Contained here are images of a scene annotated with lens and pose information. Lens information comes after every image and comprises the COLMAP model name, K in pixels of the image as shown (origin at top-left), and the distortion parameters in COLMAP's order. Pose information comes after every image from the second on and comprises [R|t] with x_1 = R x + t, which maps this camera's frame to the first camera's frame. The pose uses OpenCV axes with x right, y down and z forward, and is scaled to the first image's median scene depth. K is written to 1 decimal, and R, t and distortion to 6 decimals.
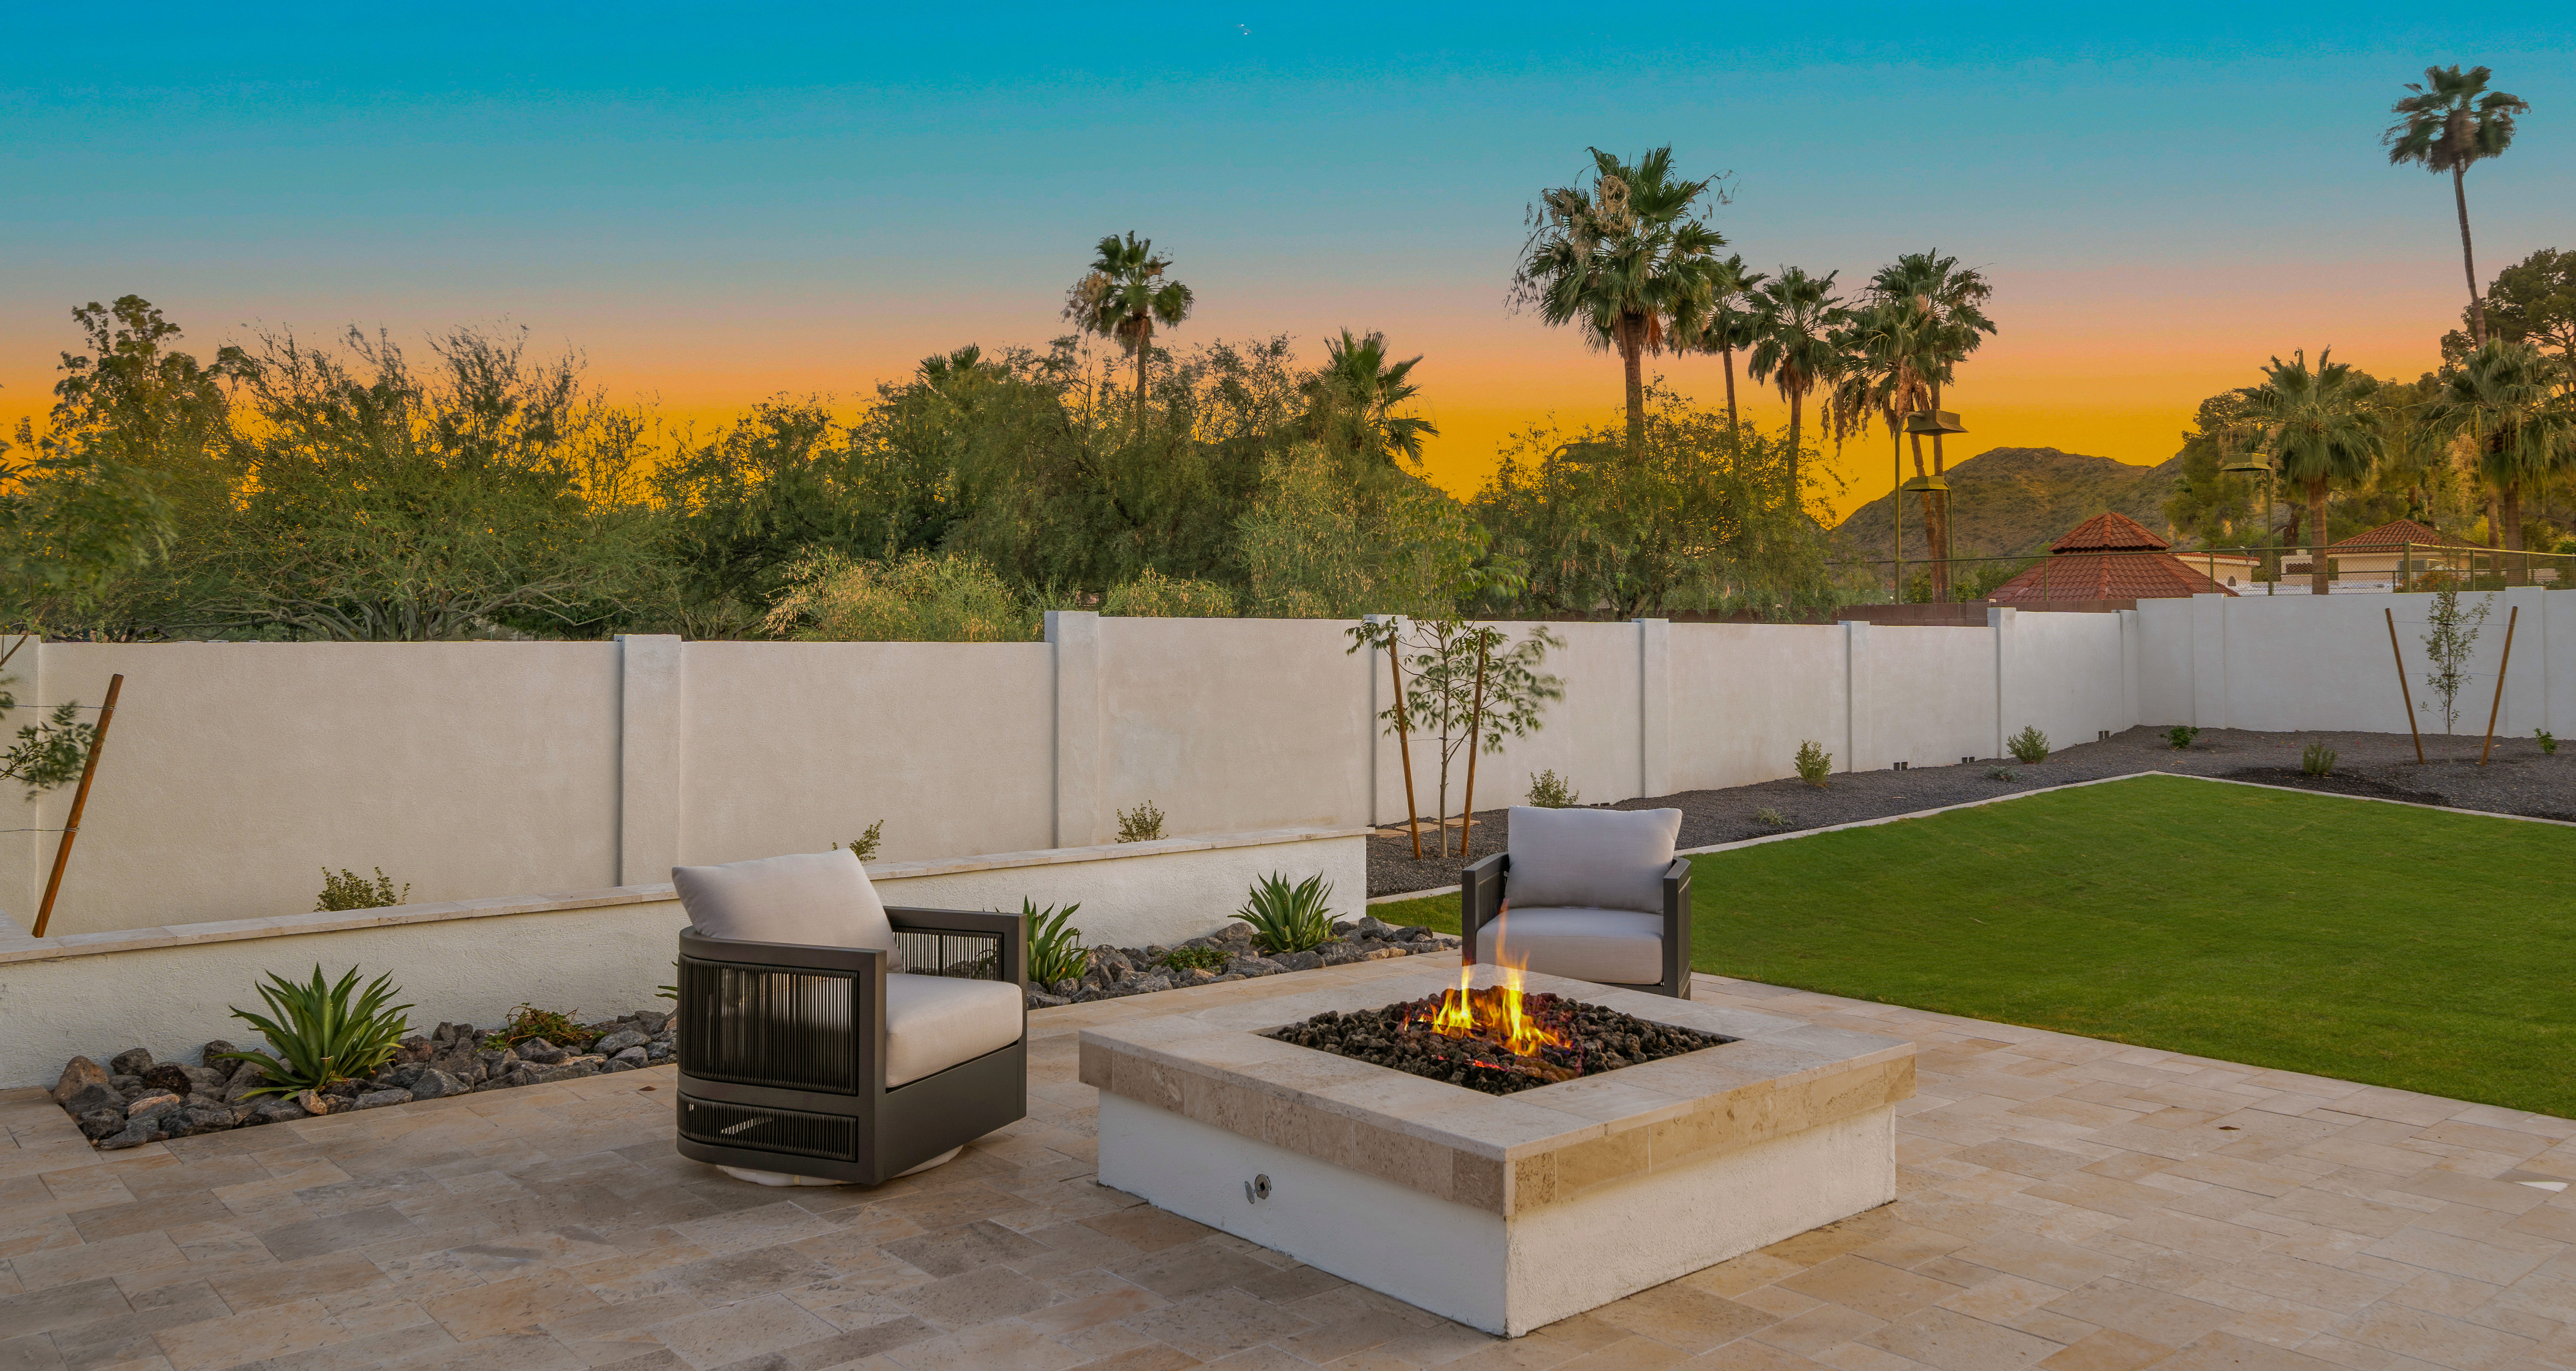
lens RADIAL K [[1878.0, 0, 1307.5], [0, 1878.0, 579.0], [0, 0, 1]] dist [-0.000671, -0.002667]
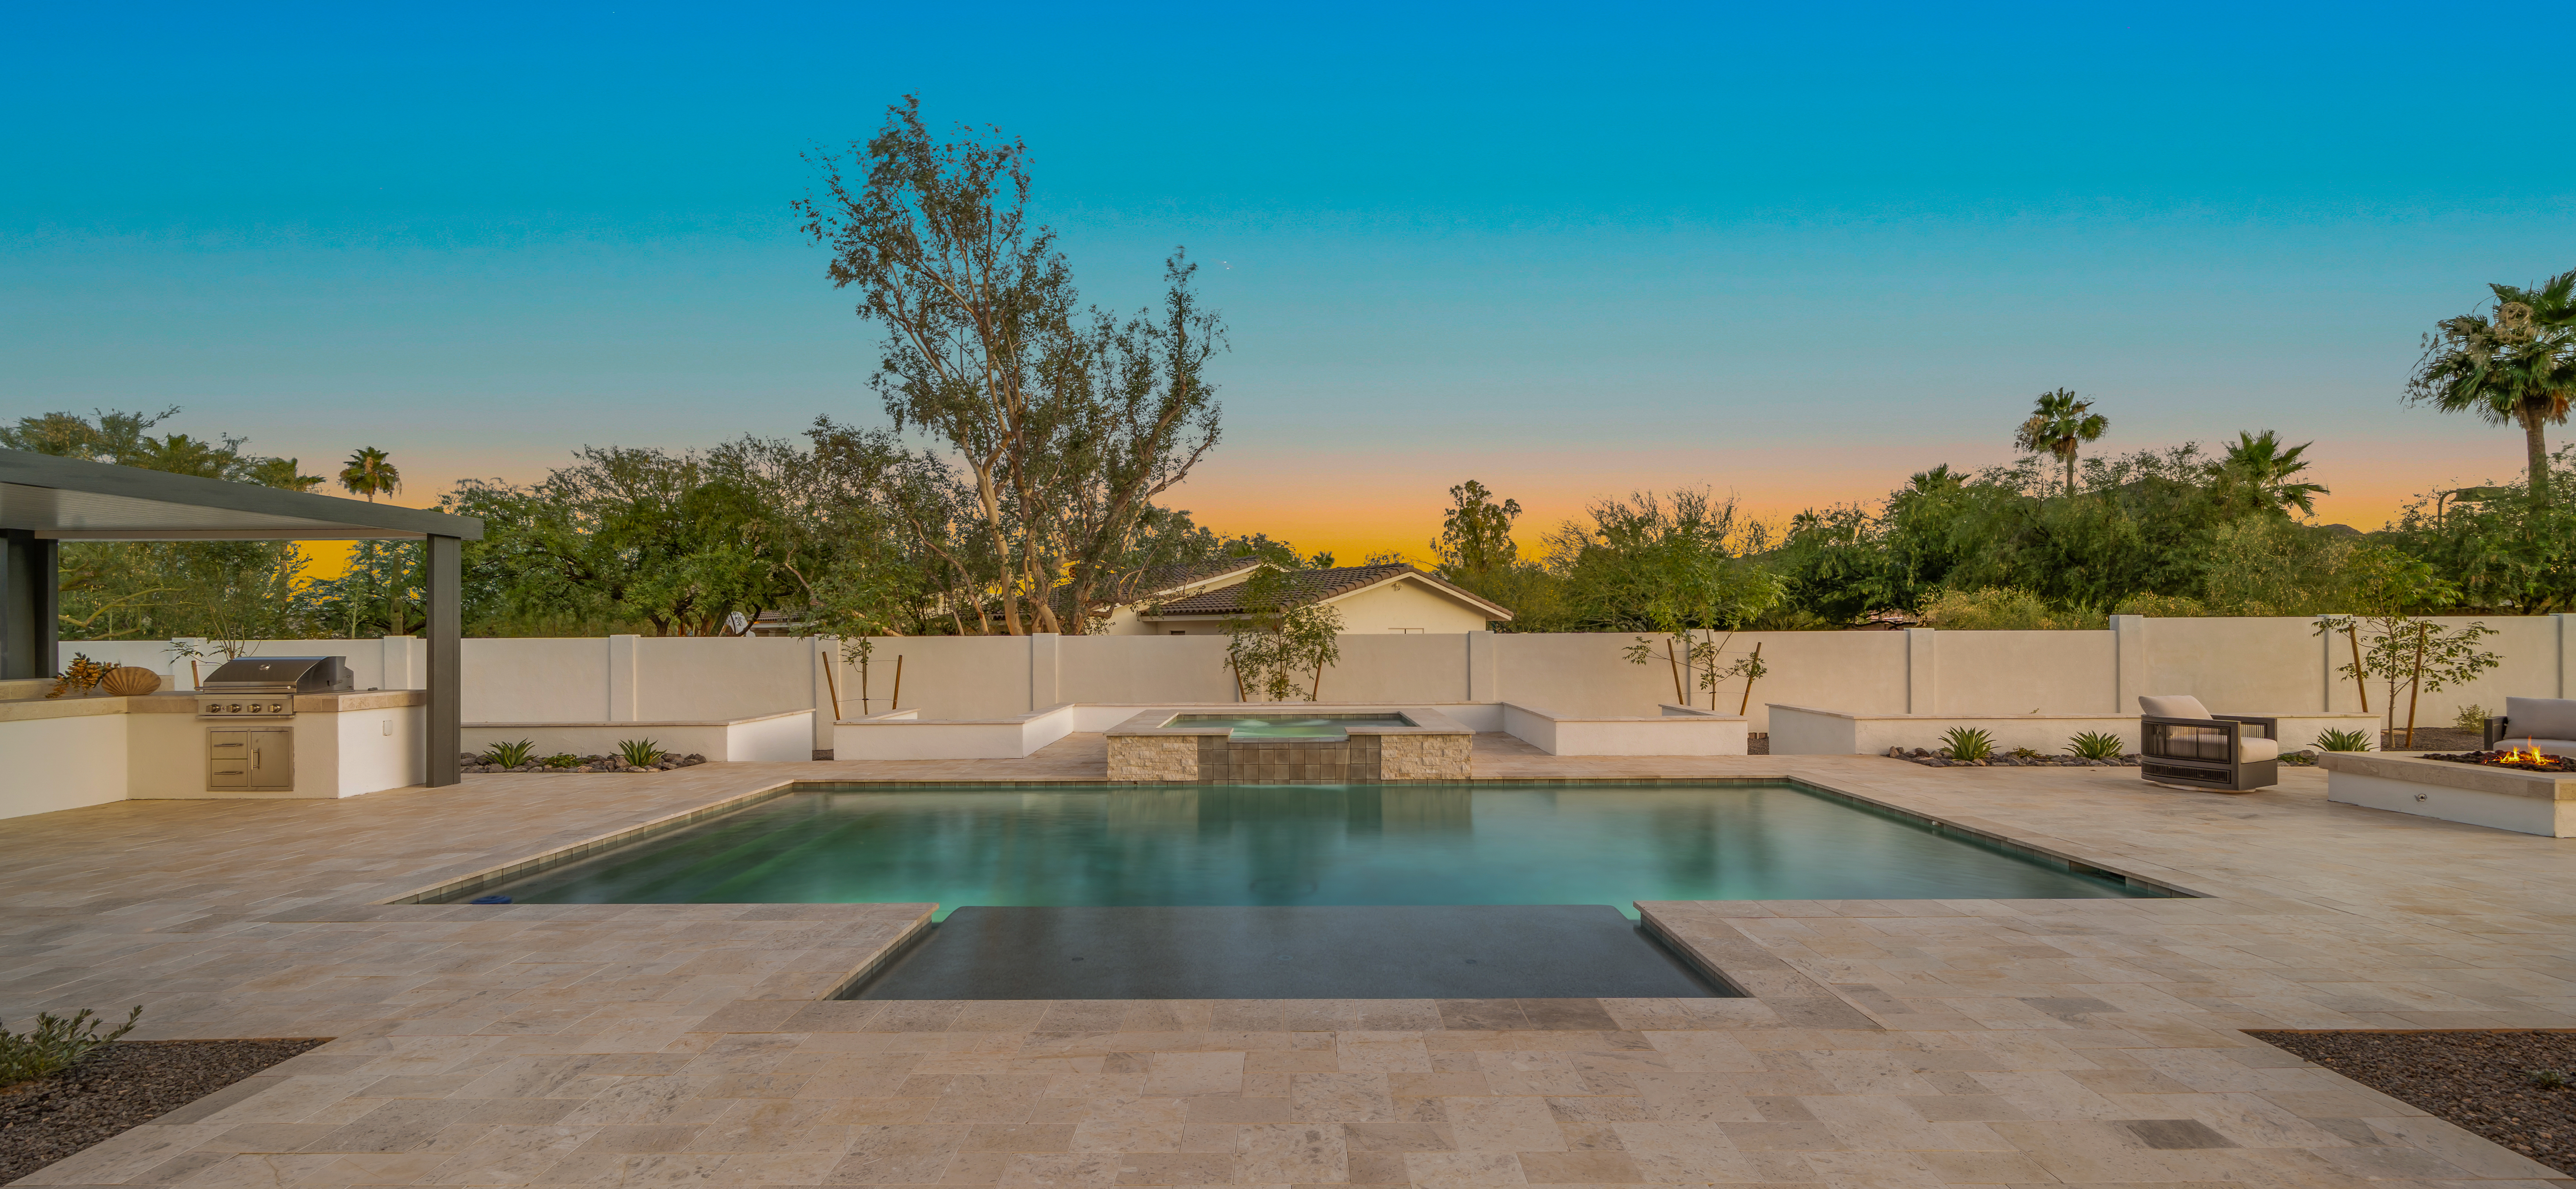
lens RADIAL K [[986.8, 0, 1293.2], [0, 986.8, 630.9], [0, 0, 1]] dist [0.000064, -0.000211]
pose [[0.752961, -0.005800, -0.658039, -0.041600], [0.026211, 0.999432, 0.021184, -0.005295], [0.657542, -0.033199, 0.752686, -0.171310]]
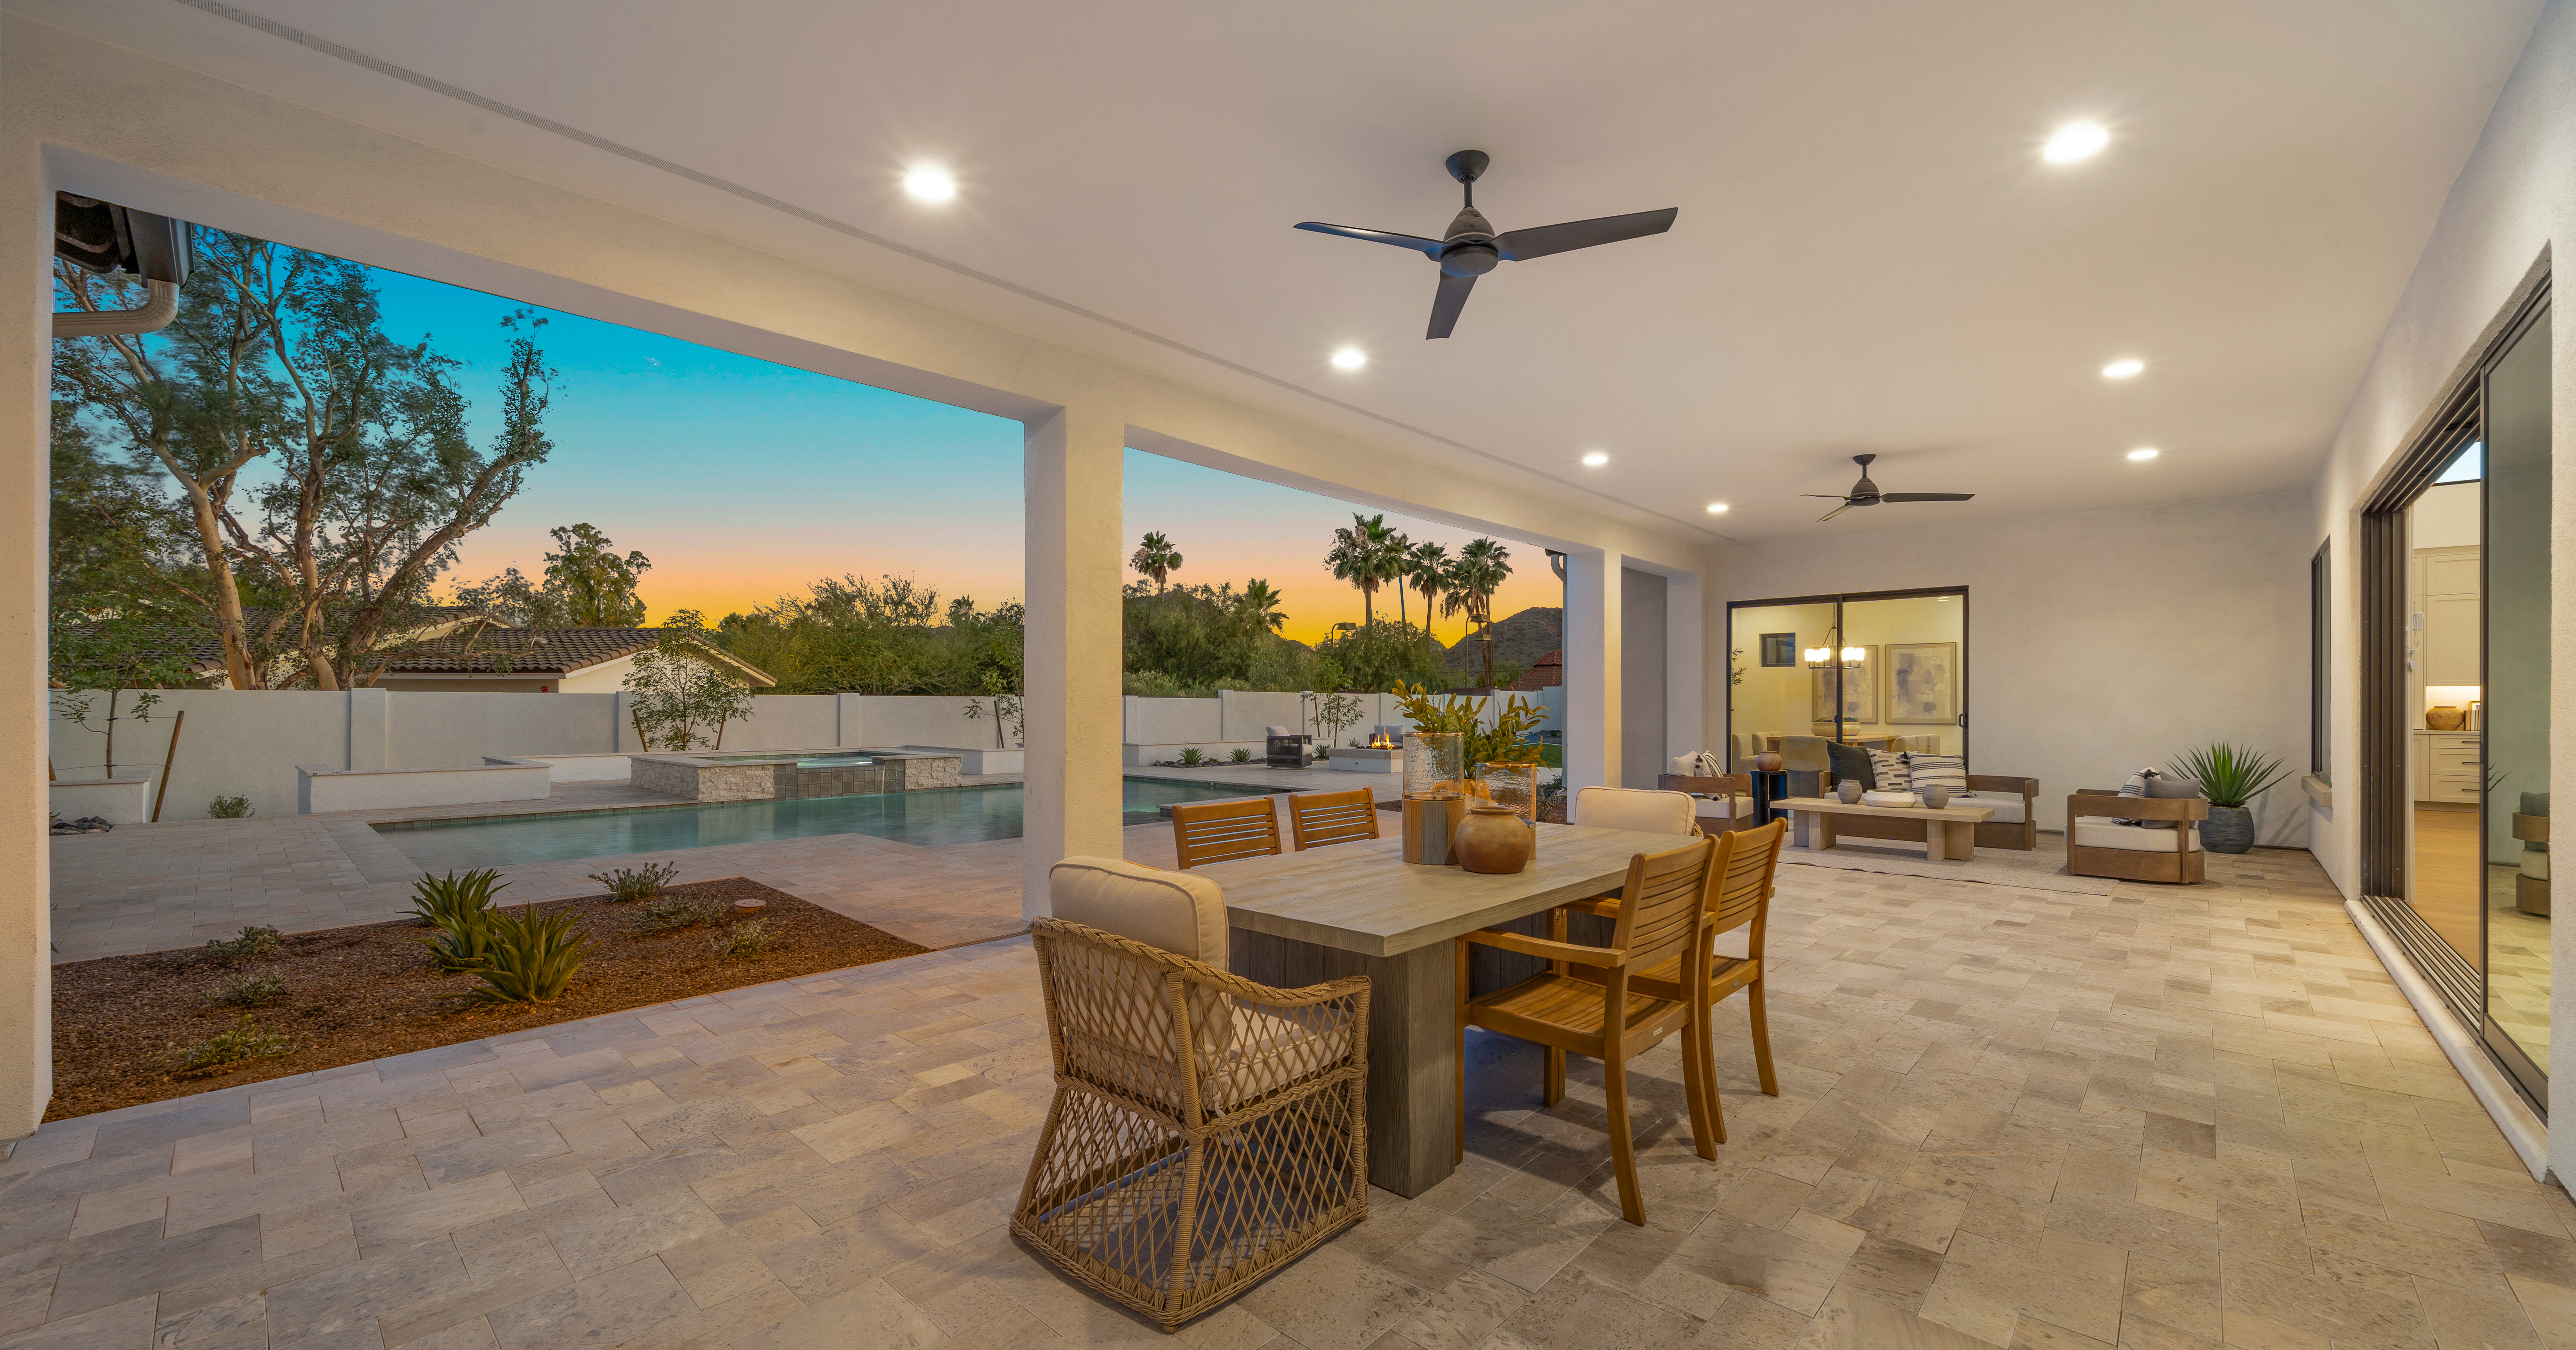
lens RADIAL K [[976.8, 0, 1290.0], [0, 976.8, 697.7], [0, 0, 1]] dist [-0.001116, -0.000125]
pose [[0.993704, 0.002522, 0.112009, -0.087002], [-0.005310, 0.999683, 0.024602, -0.005710], [-0.111912, -0.025042, 0.993403, -0.343550]]
